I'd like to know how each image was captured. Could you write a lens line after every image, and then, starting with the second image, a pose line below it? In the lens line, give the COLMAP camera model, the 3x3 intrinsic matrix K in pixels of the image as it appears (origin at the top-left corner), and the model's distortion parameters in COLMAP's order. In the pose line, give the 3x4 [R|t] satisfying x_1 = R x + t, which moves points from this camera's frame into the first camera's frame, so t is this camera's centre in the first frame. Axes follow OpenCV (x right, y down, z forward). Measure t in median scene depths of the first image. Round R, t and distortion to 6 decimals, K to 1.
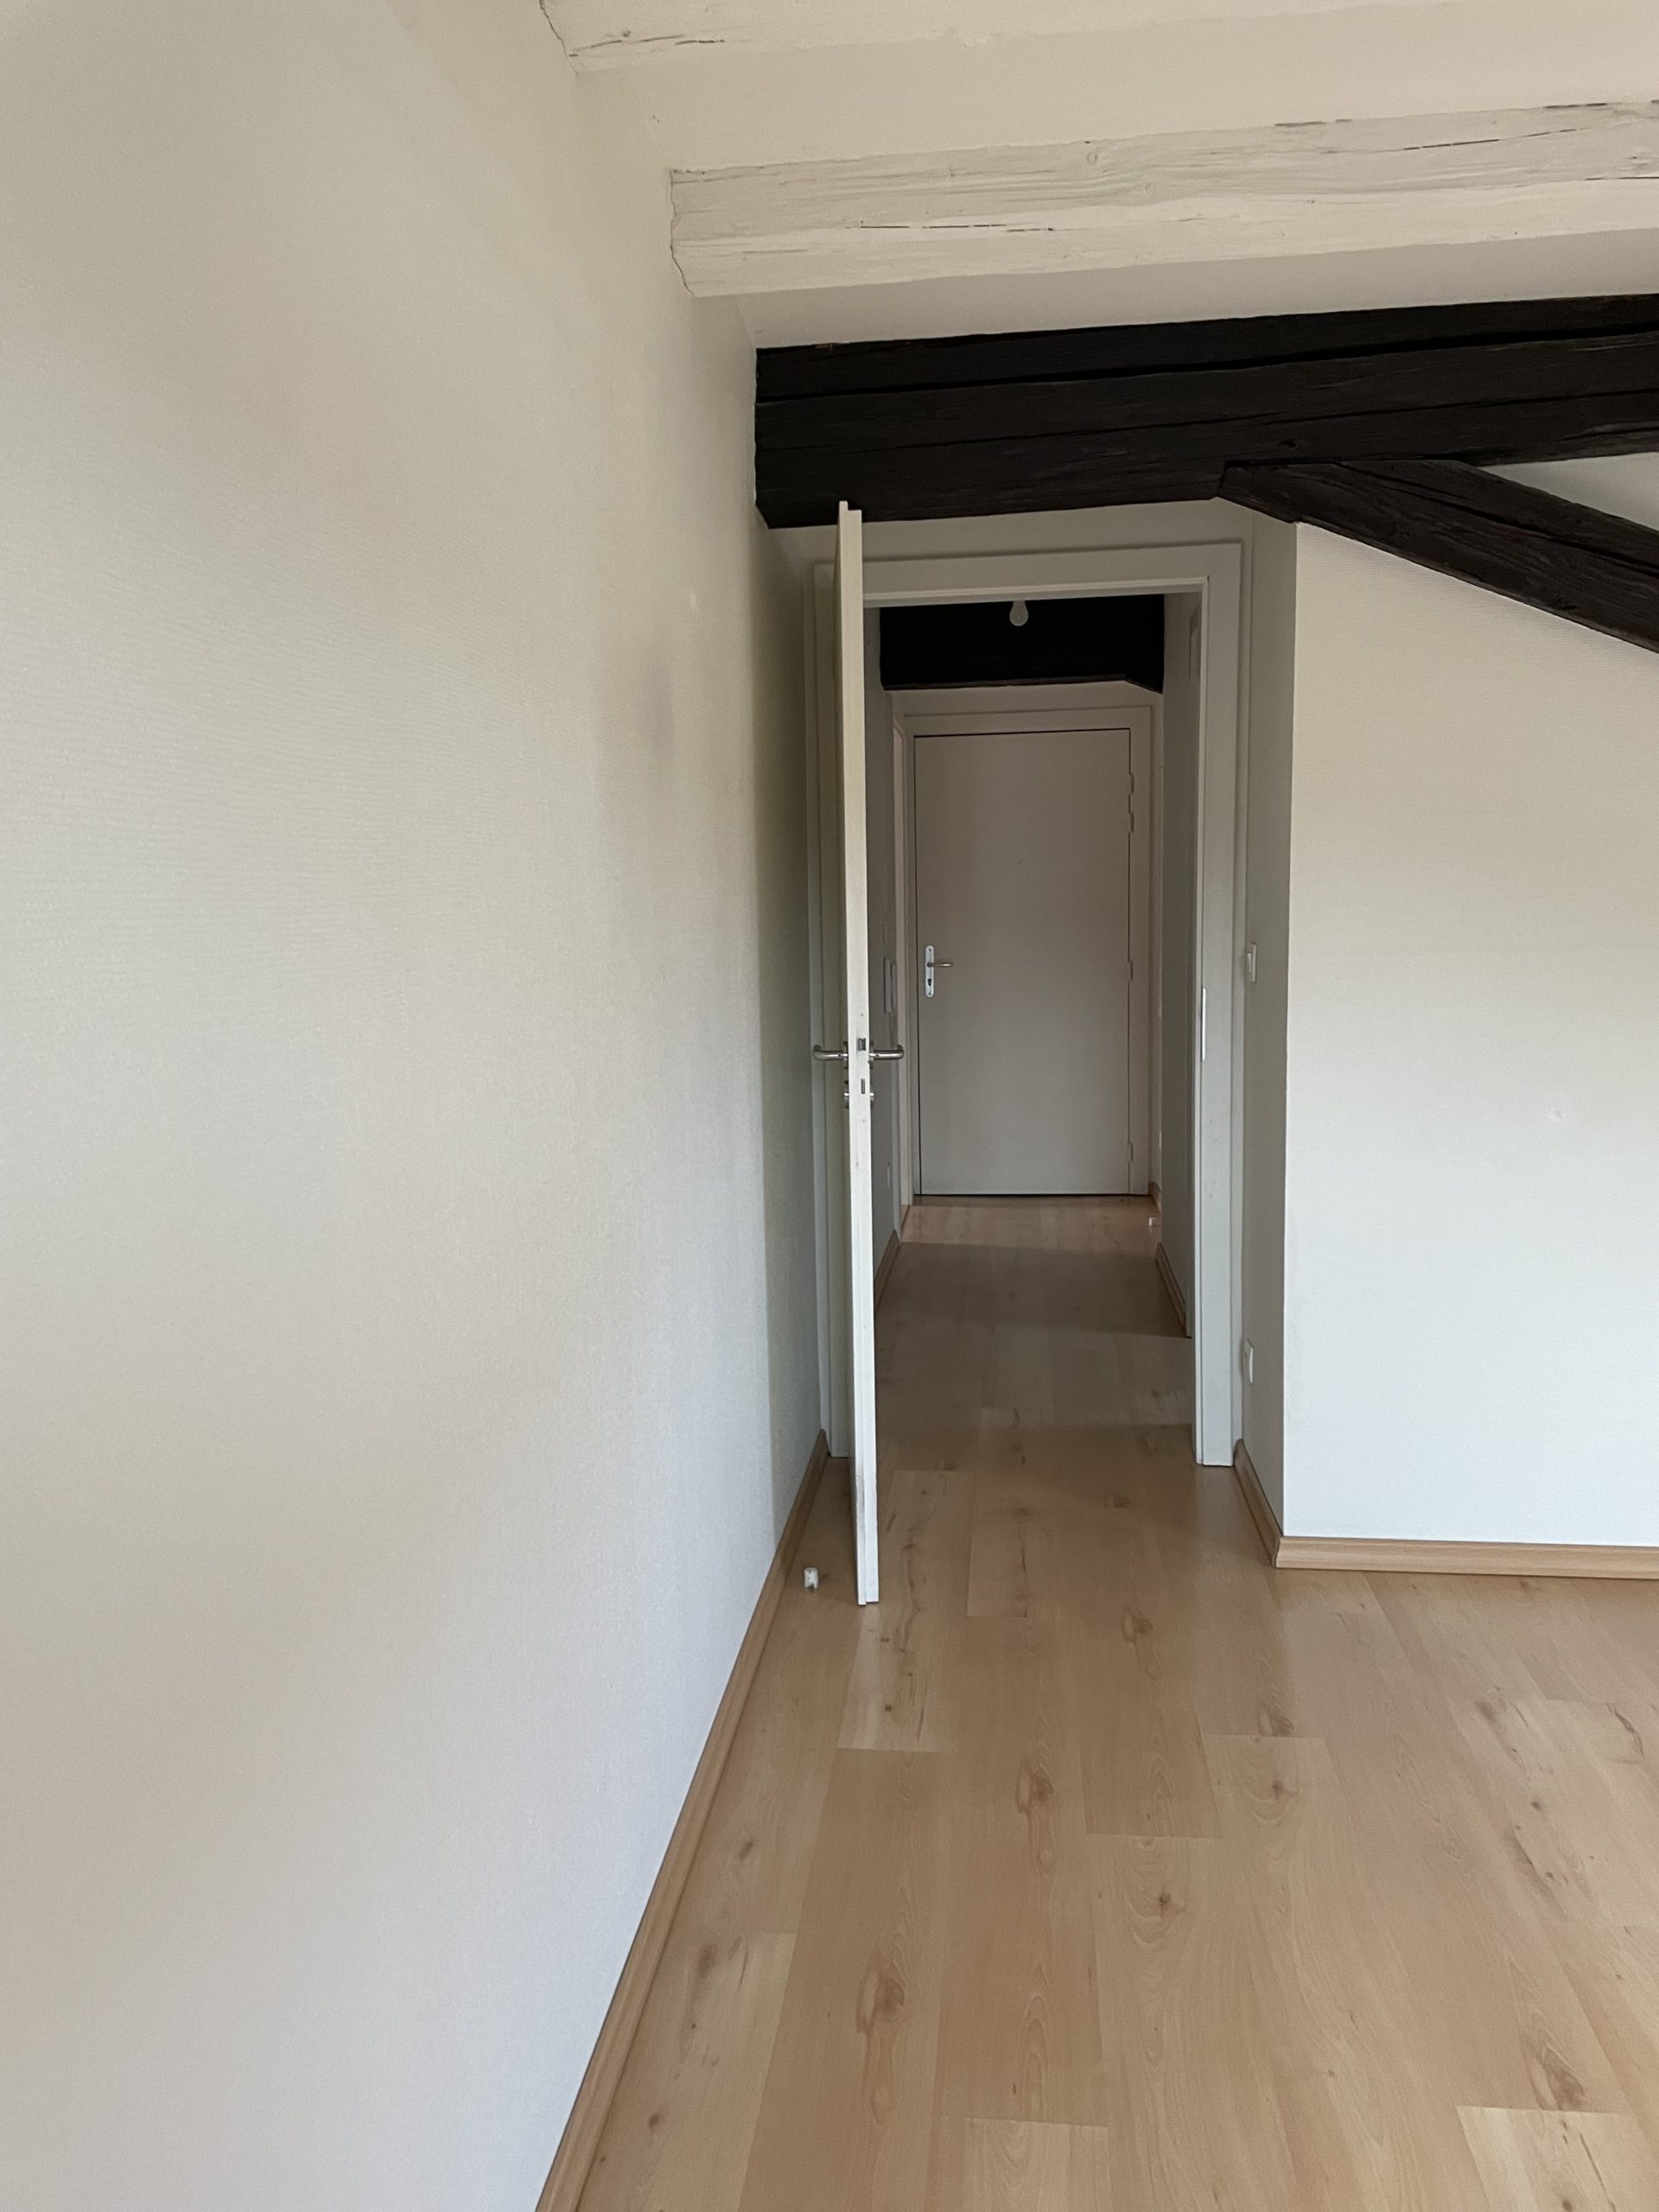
lens RADIAL K [[1691.3, 0, 829.8], [0, 1691.3, 1095.9], [0, 0, 1]] dist [0.076332, -0.070760]
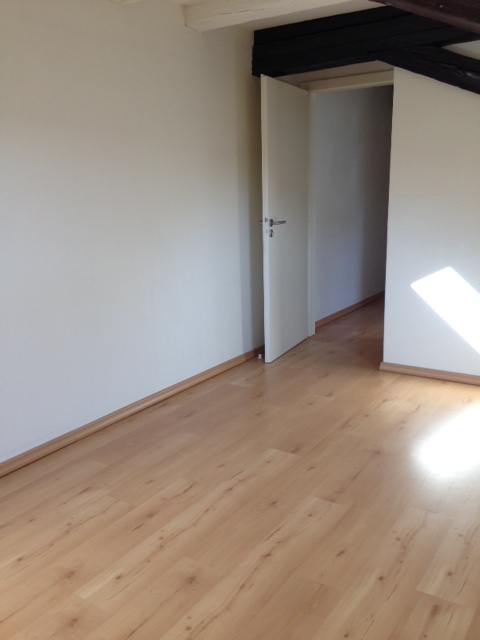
lens RADIAL K [[588.7, 0, 238.3], [0, 588.7, 322.7], [0, 0, 1]] dist [0.060475, 0.000000]
pose [[0.889656, 0.105141, -0.444363, 0.602172], [-0.049107, 0.989516, 0.135815, 0.025508], [0.453984, -0.099007, 0.885492, -0.259871]]
